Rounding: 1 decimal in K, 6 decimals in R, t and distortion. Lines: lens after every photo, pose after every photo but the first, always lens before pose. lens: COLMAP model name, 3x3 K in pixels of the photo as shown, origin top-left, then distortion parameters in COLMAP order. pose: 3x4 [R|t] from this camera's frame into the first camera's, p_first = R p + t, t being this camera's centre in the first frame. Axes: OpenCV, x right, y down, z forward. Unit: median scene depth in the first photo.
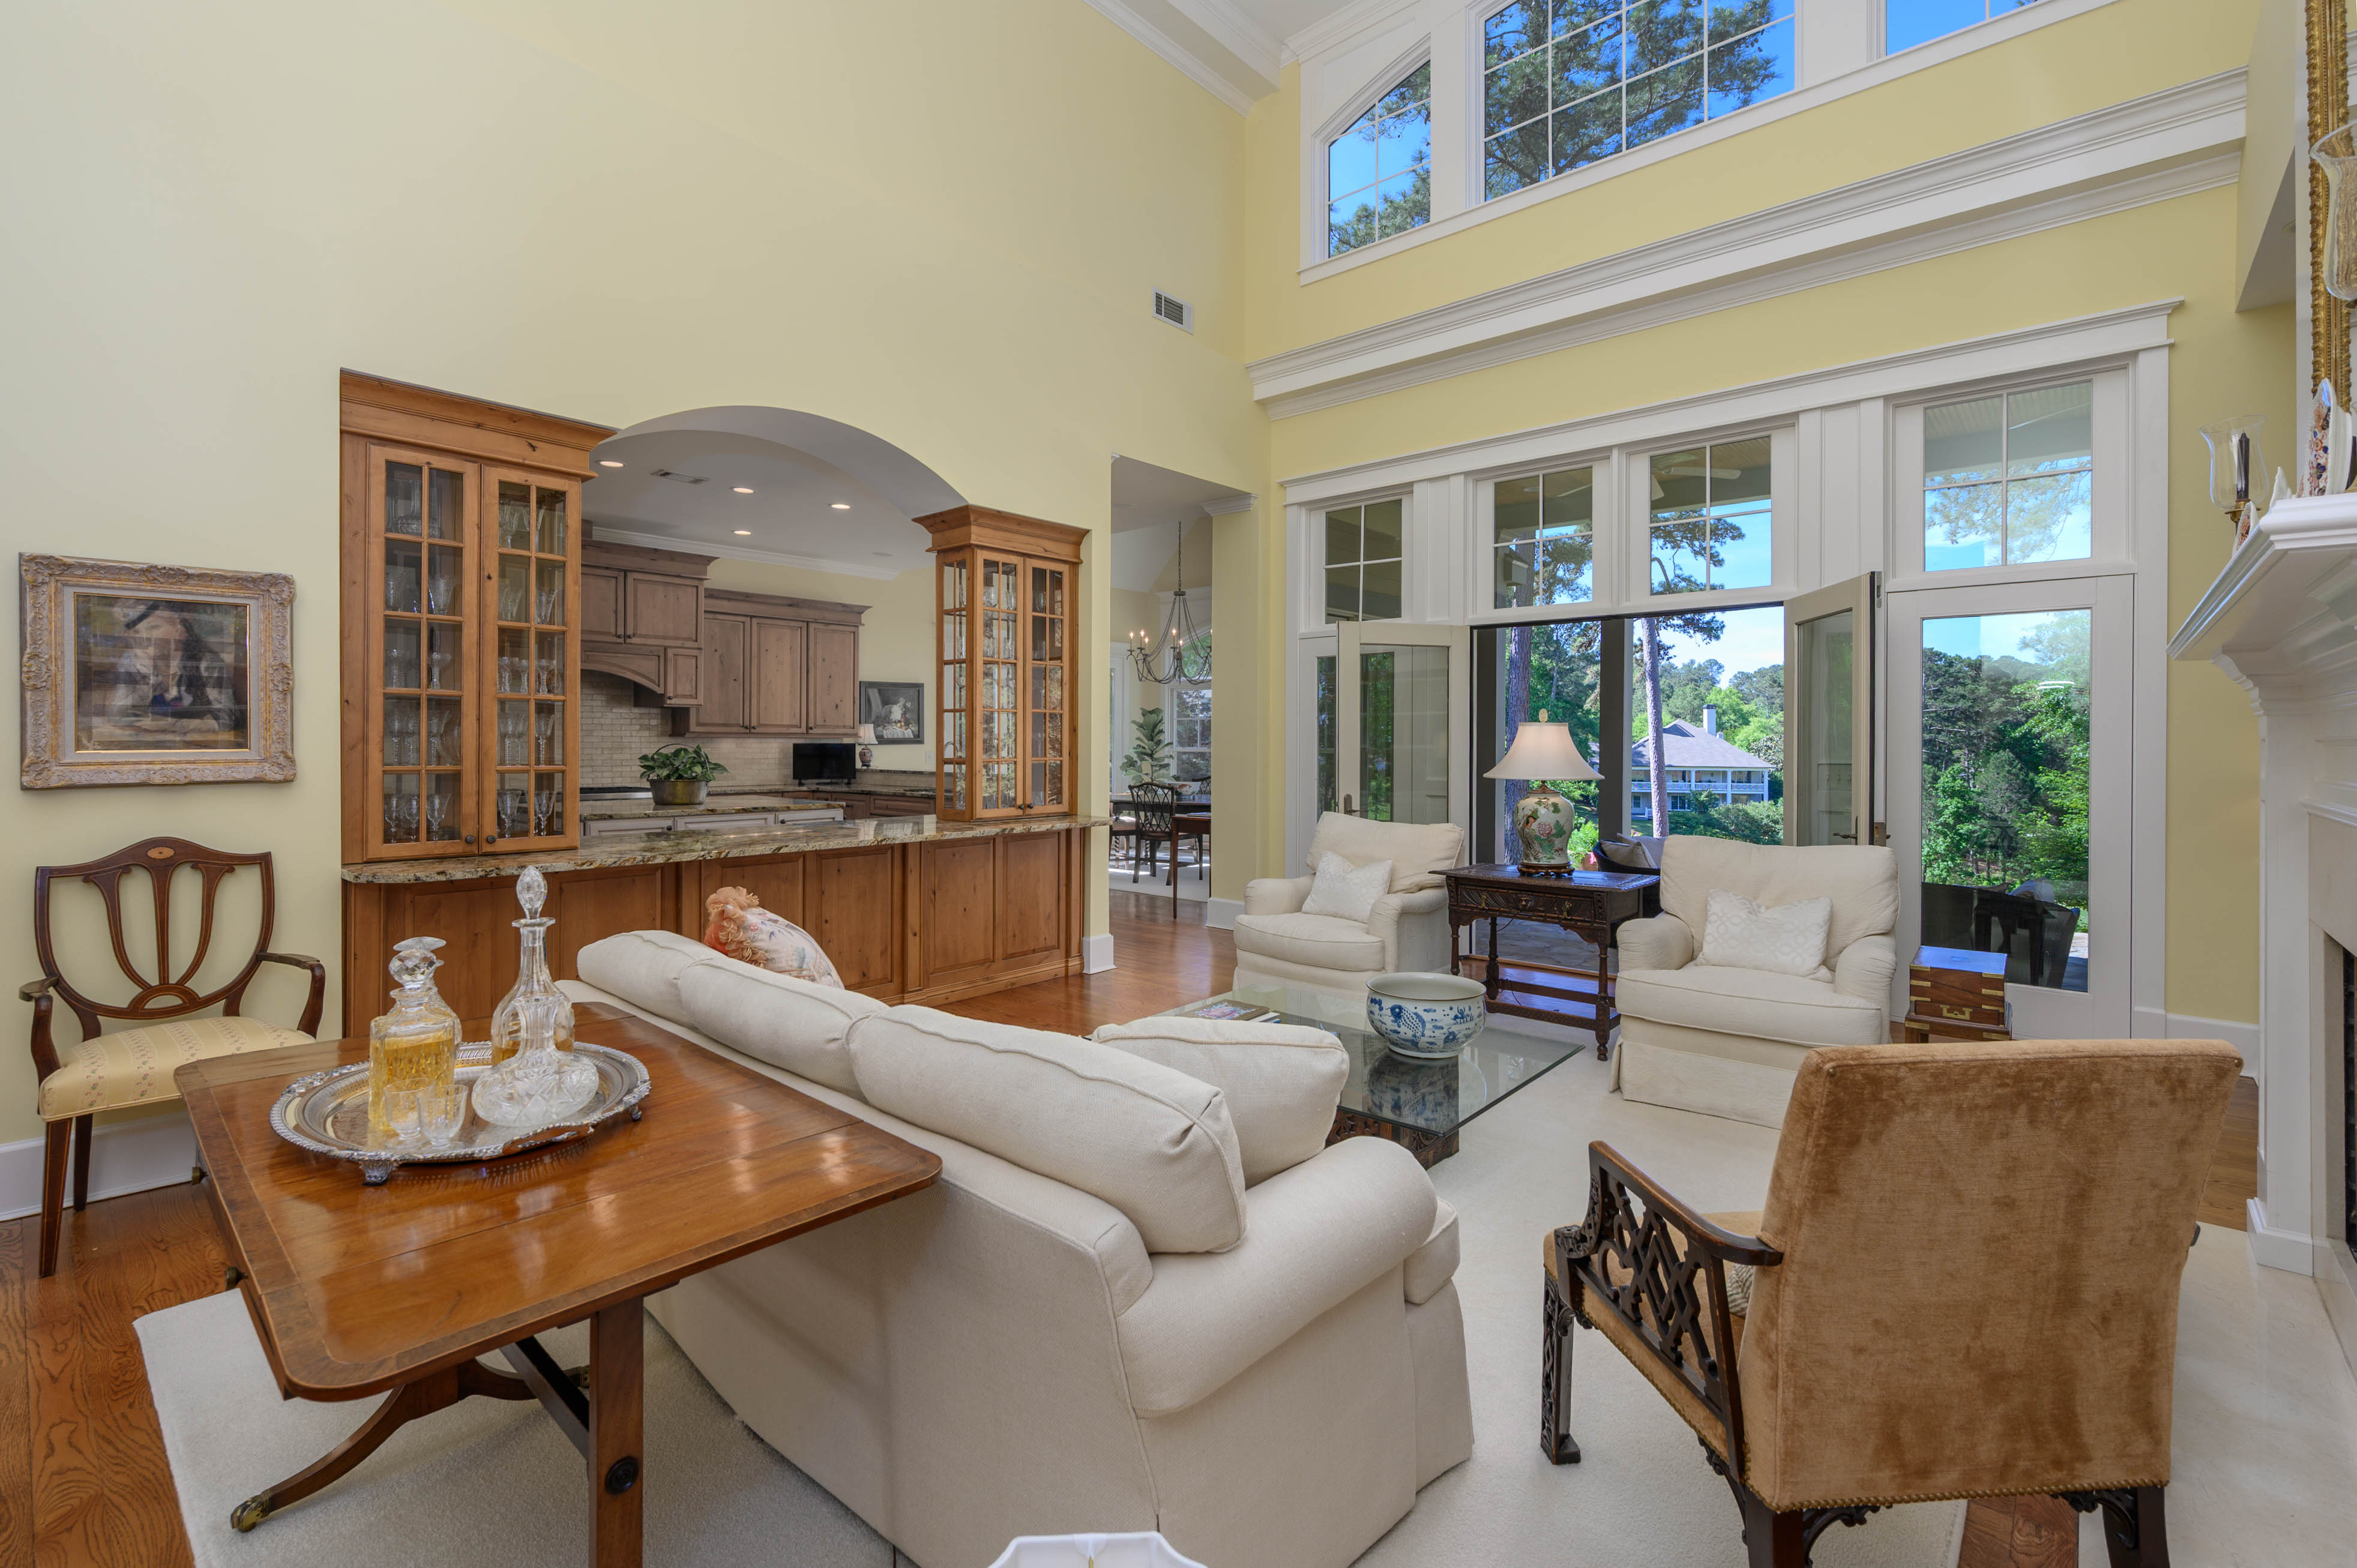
lens RADIAL K [[1034.4, 0, 1160.4], [0, 1034.4, 737.1], [0, 0, 1]] dist [0.001017, -0.002040]
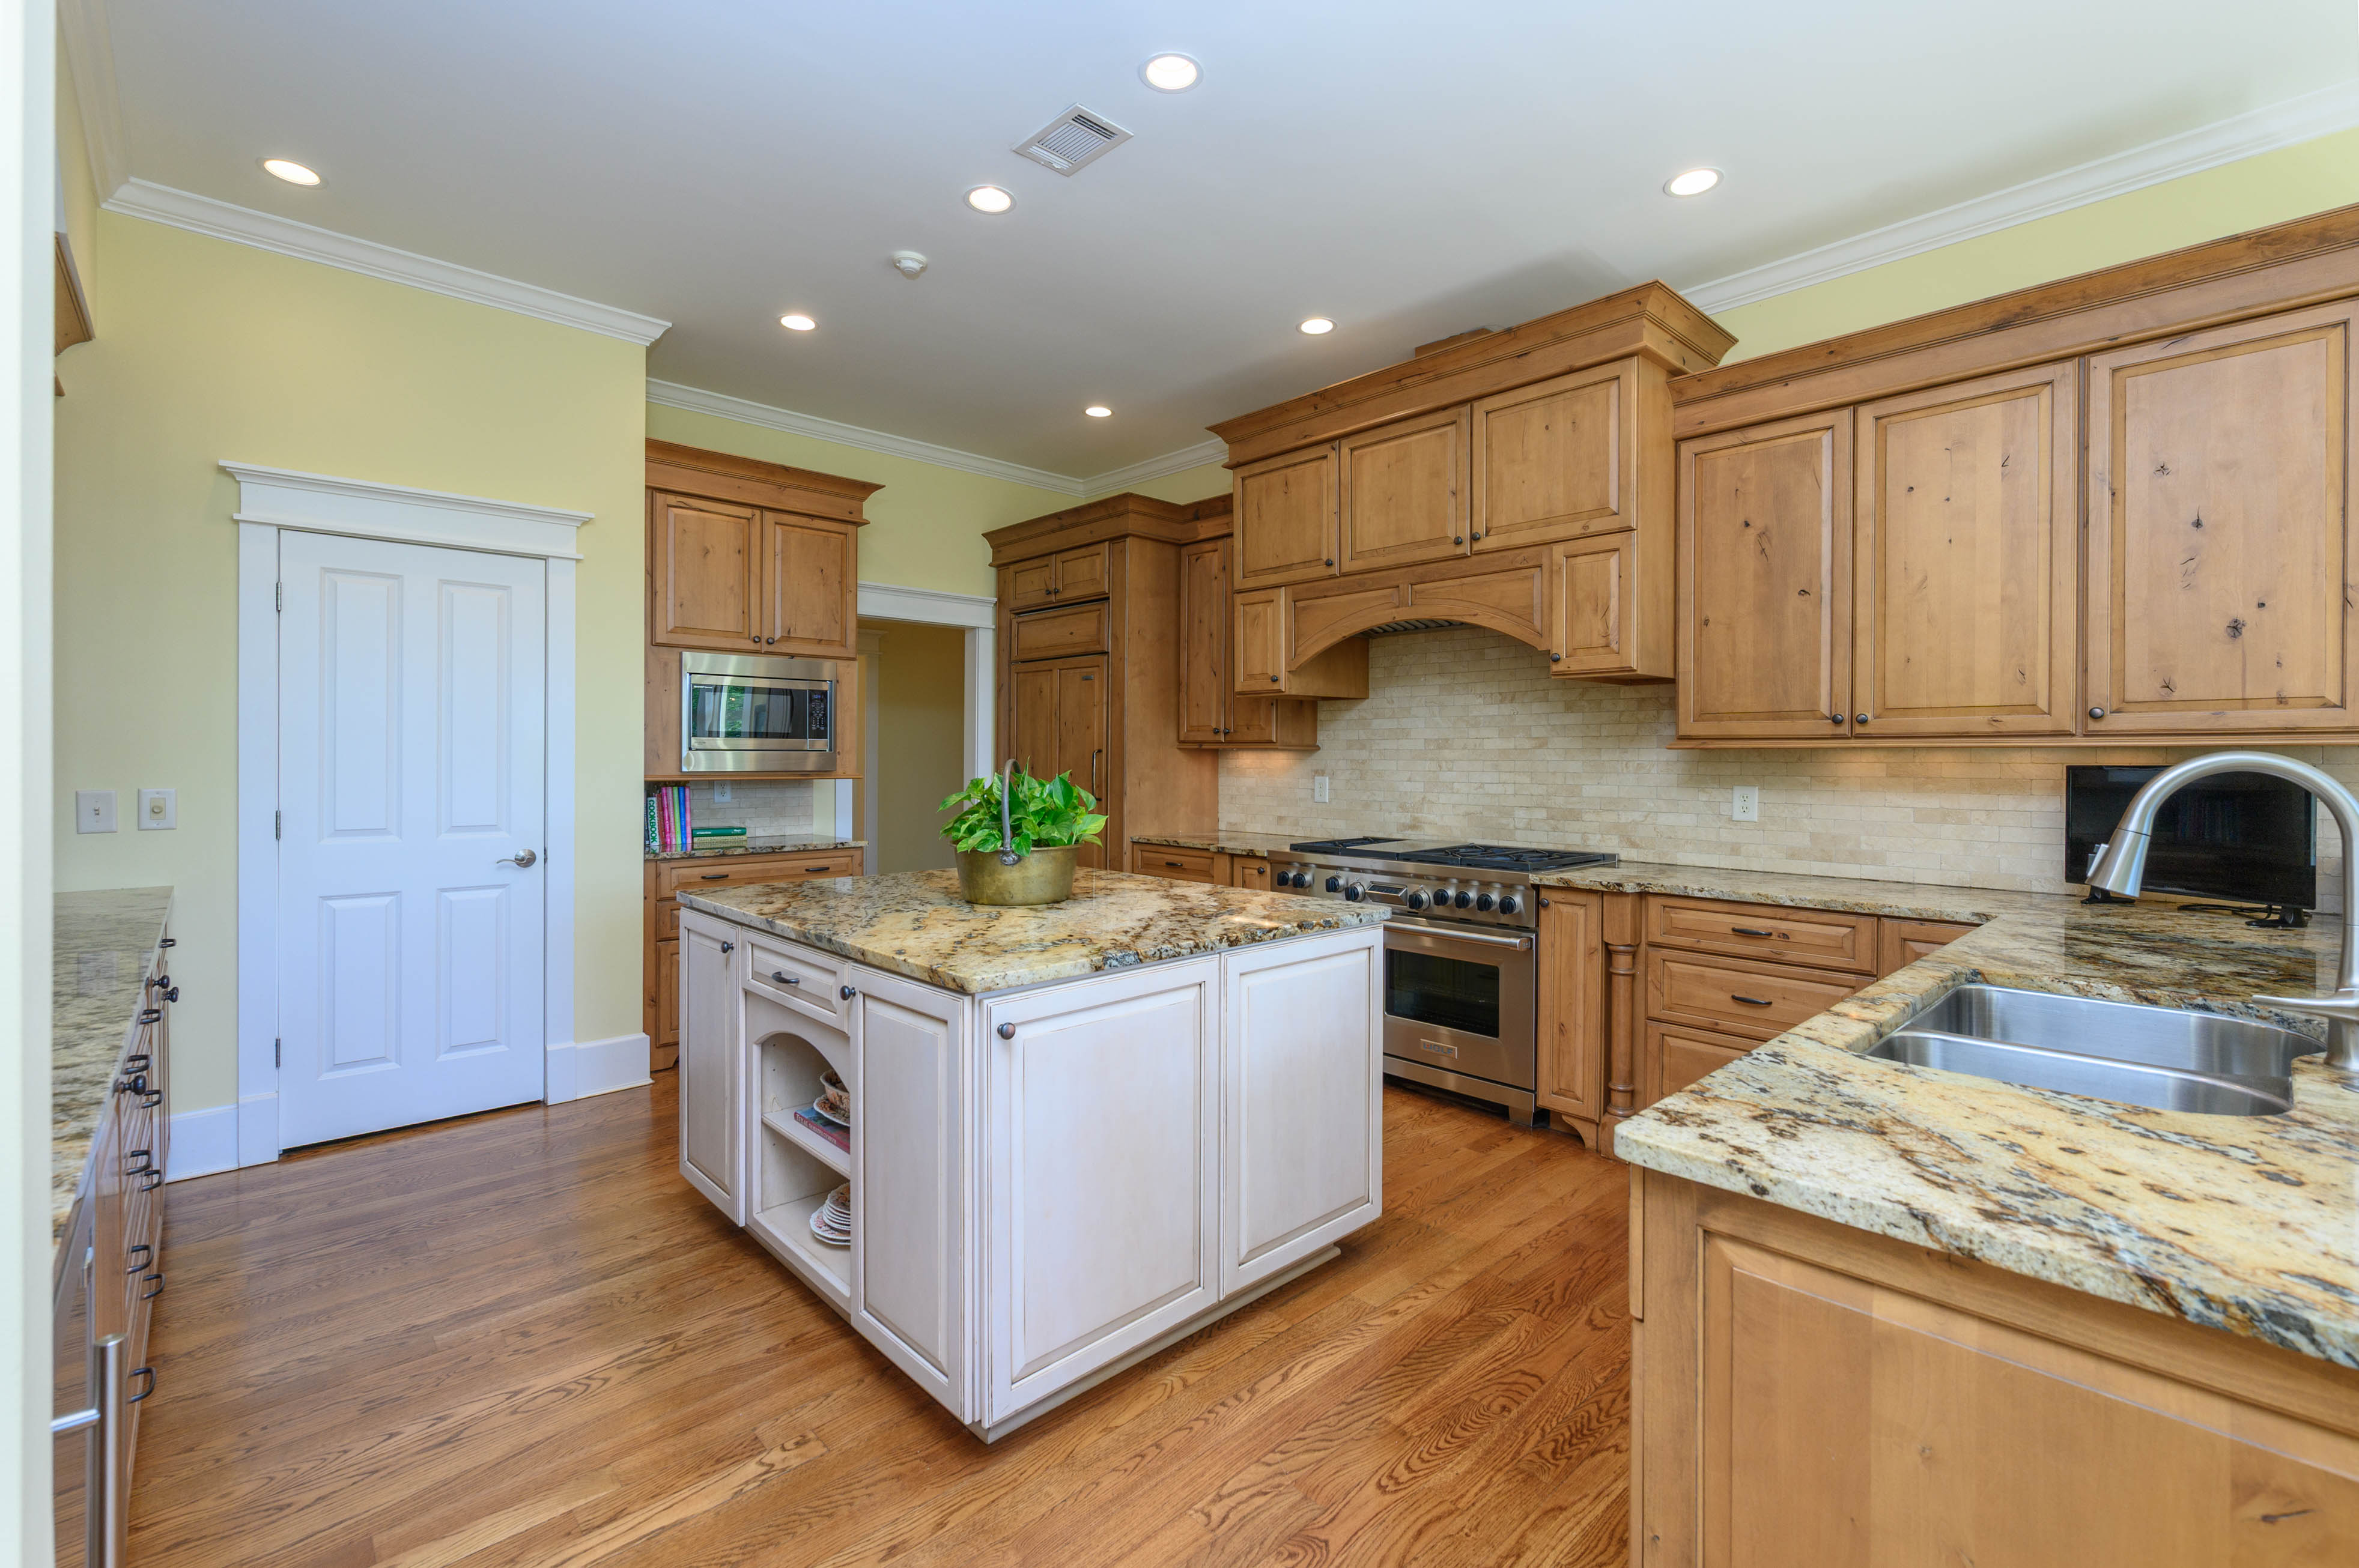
lens RADIAL K [[1035.3, 0, 1187.5], [0, 1035.3, 763.8], [0, 0, 1]] dist [0.001017, -0.002040]
pose [[-0.072475, -0.000680, -0.997370, -0.028659], [-0.001088, 0.999999, -0.000602, 0.006340], [0.997370, 0.001042, -0.072476, 0.808476]]
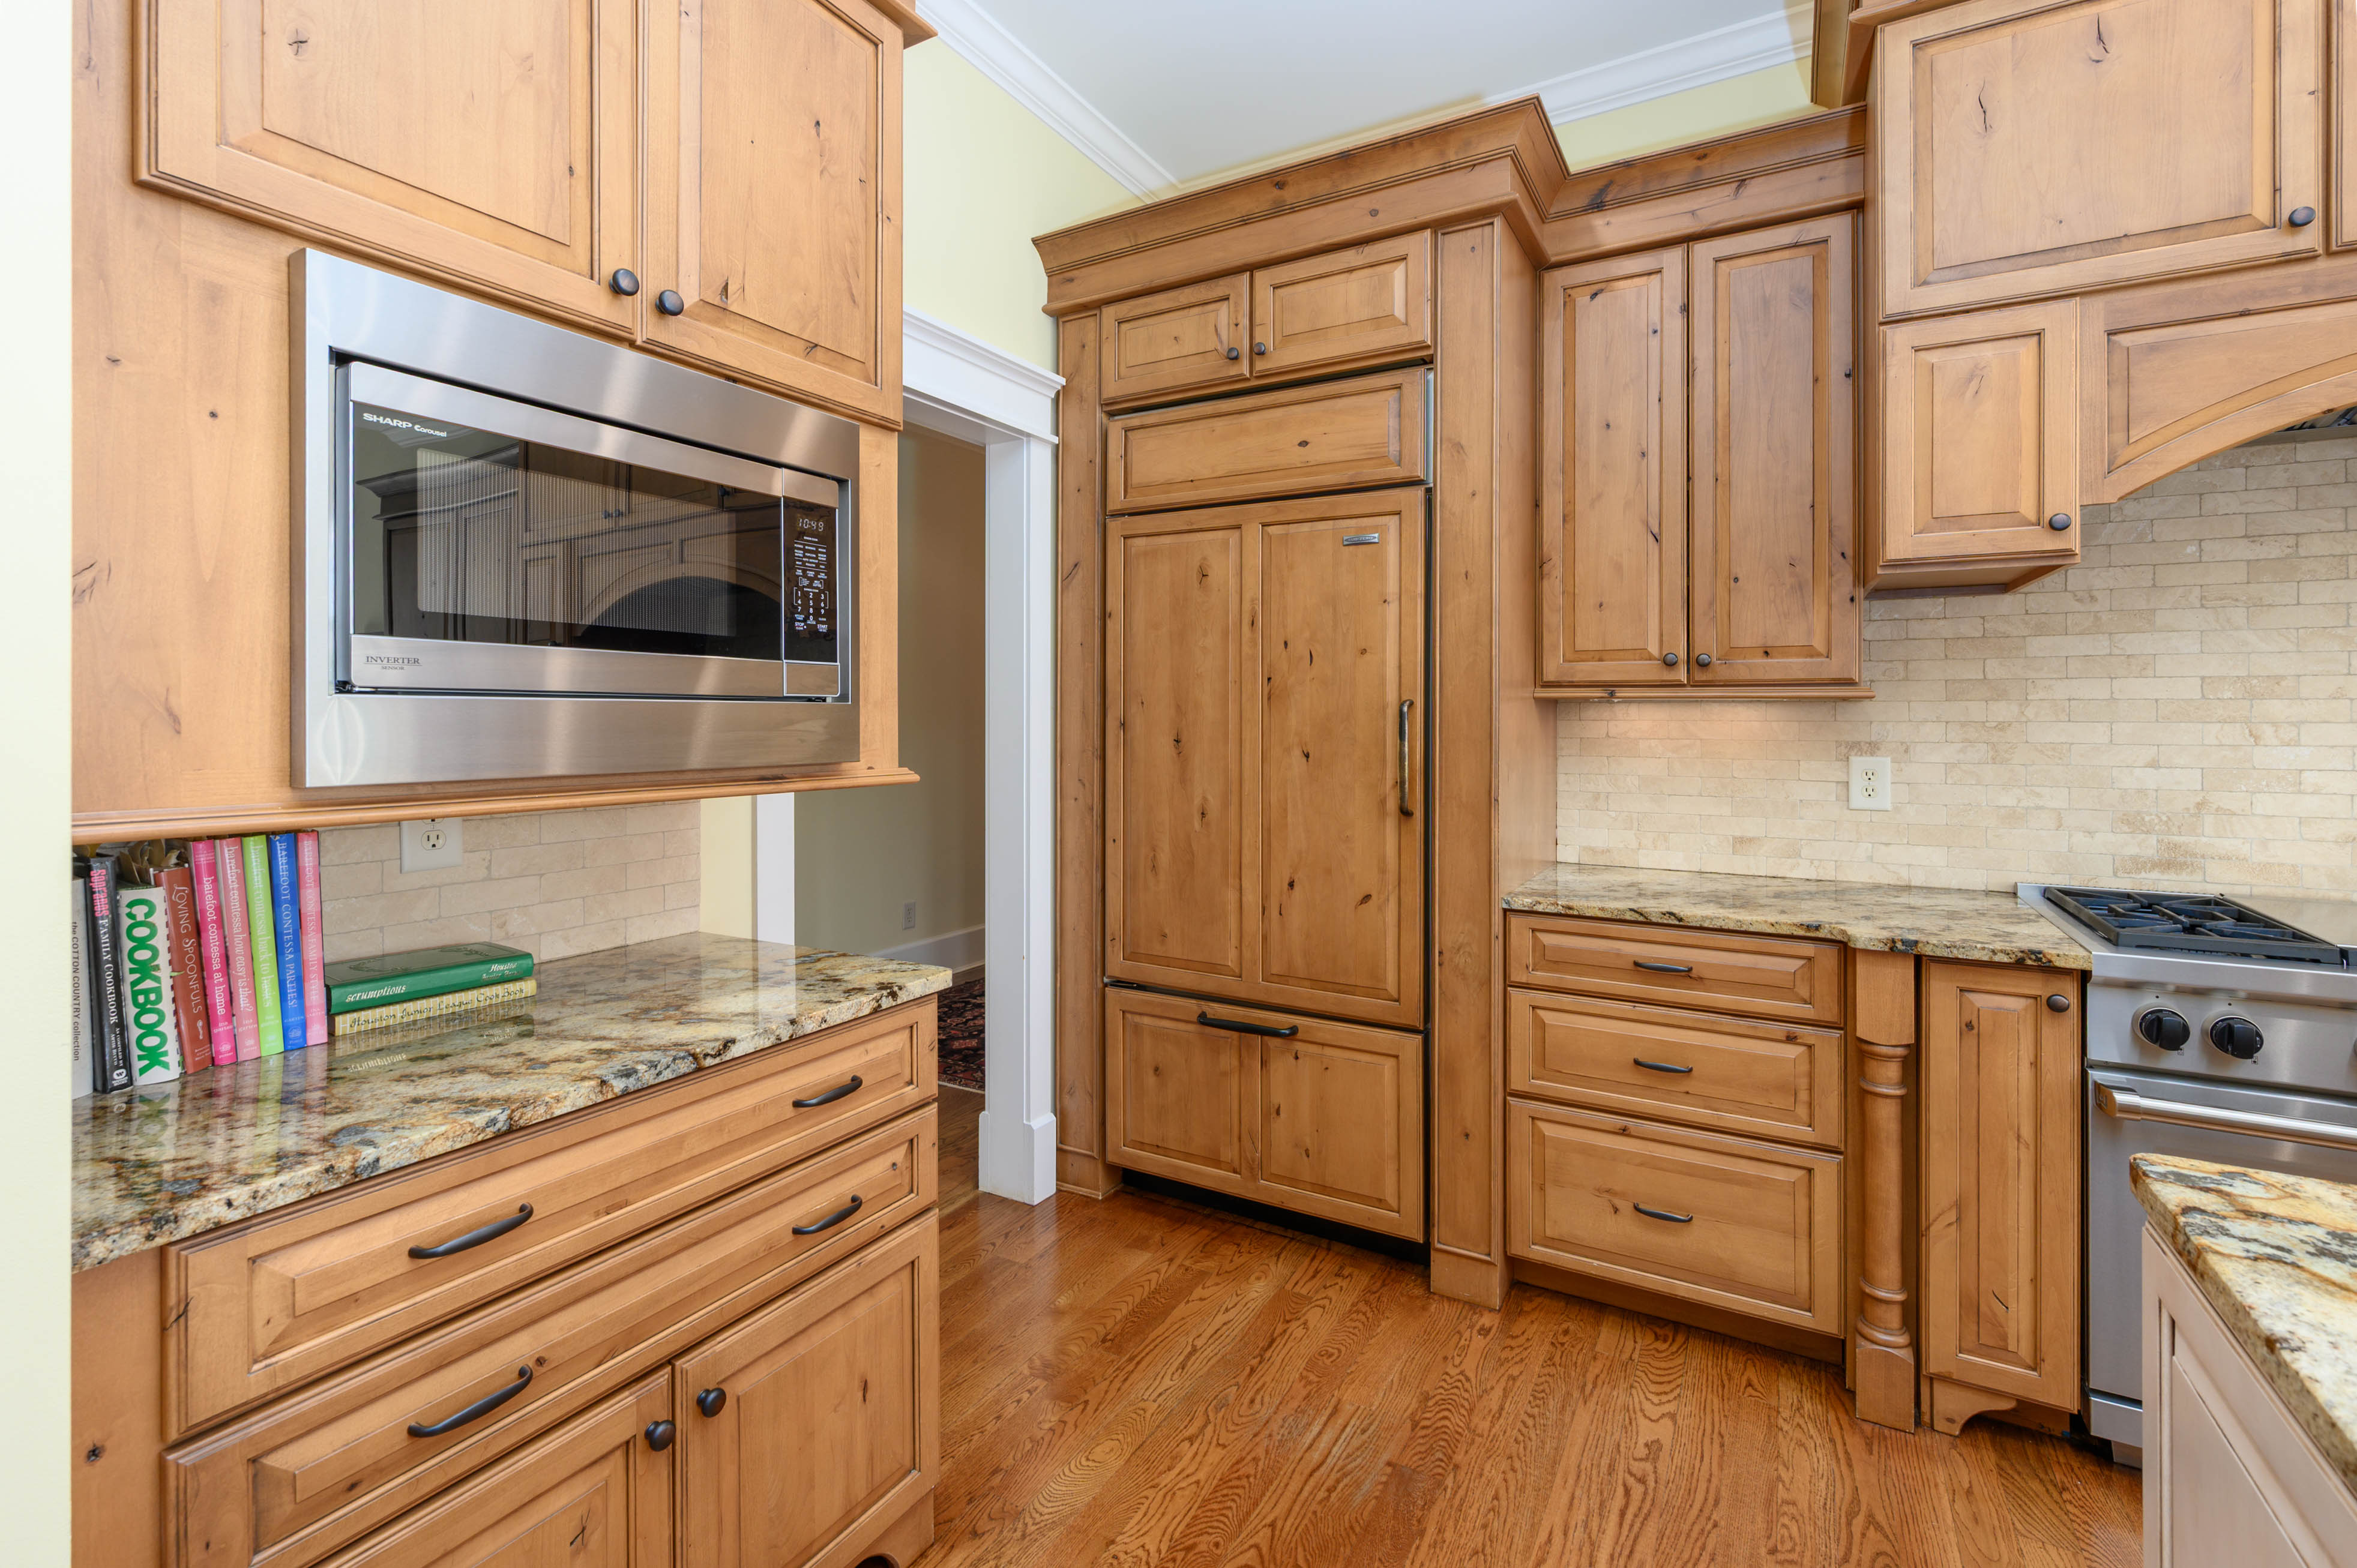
lens RADIAL K [[1034.4, 0, 1179.0], [0, 1034.4, 721.4], [0, 0, 1]] dist [0.001017, -0.002040]
pose [[0.225068, -0.000862, -0.974343, -0.374399], [0.002493, 0.999997, -0.000309, 0.003315], [0.974340, -0.002359, 0.225070, 0.598998]]
